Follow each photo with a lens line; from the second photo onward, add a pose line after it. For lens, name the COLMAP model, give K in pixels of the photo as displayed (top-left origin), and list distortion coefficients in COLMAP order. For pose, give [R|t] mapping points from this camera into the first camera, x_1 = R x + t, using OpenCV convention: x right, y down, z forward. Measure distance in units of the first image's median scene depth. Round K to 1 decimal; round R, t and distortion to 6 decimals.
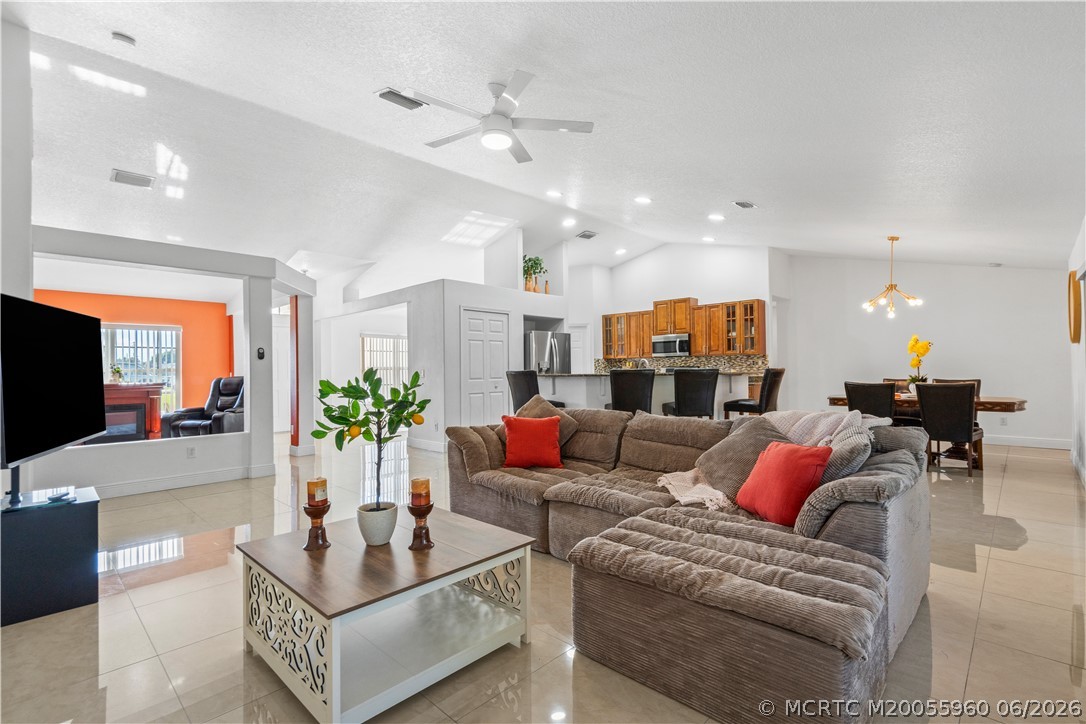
lens RADIAL K [[500.7, 0, 544.0], [0, 500.7, 362.8], [0, 0, 1]] dist [-0.000783, 0.000020]
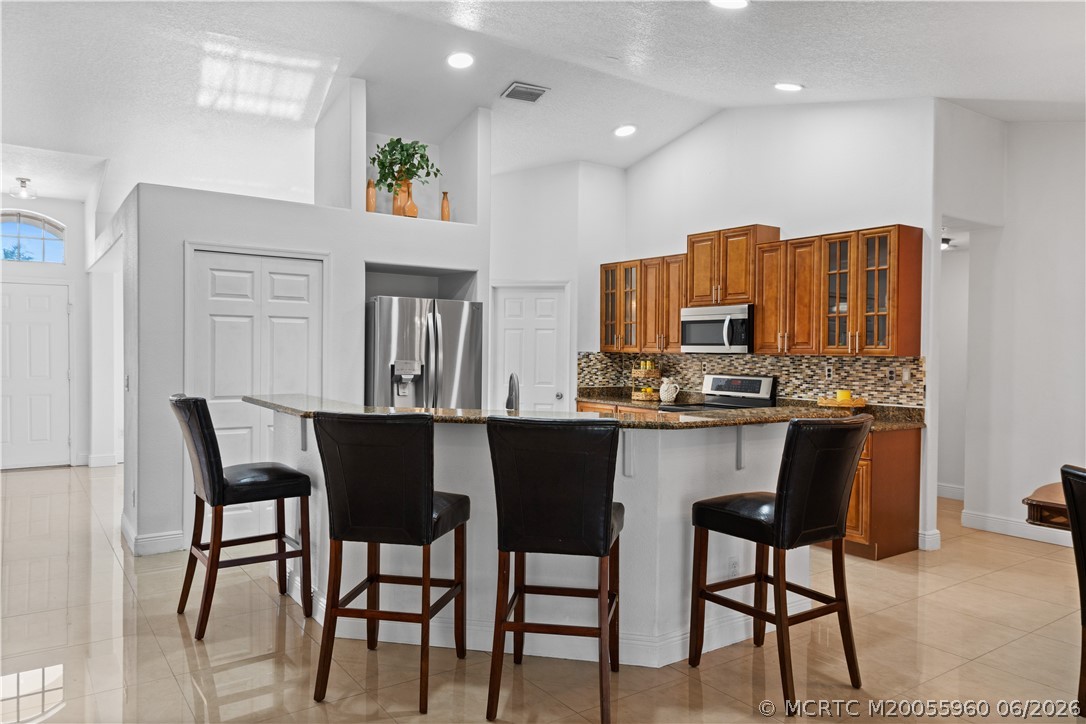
lens RADIAL K [[746.6, 0, 541.7], [0, 746.6, 364.1], [0, 0, 1]] dist [0.010763, 0.001483]
pose [[0.979940, 0.025351, -0.197672, 0.243558], [-0.018406, 0.999150, 0.036895, -0.026526], [0.198439, -0.032517, 0.979574, 0.304128]]
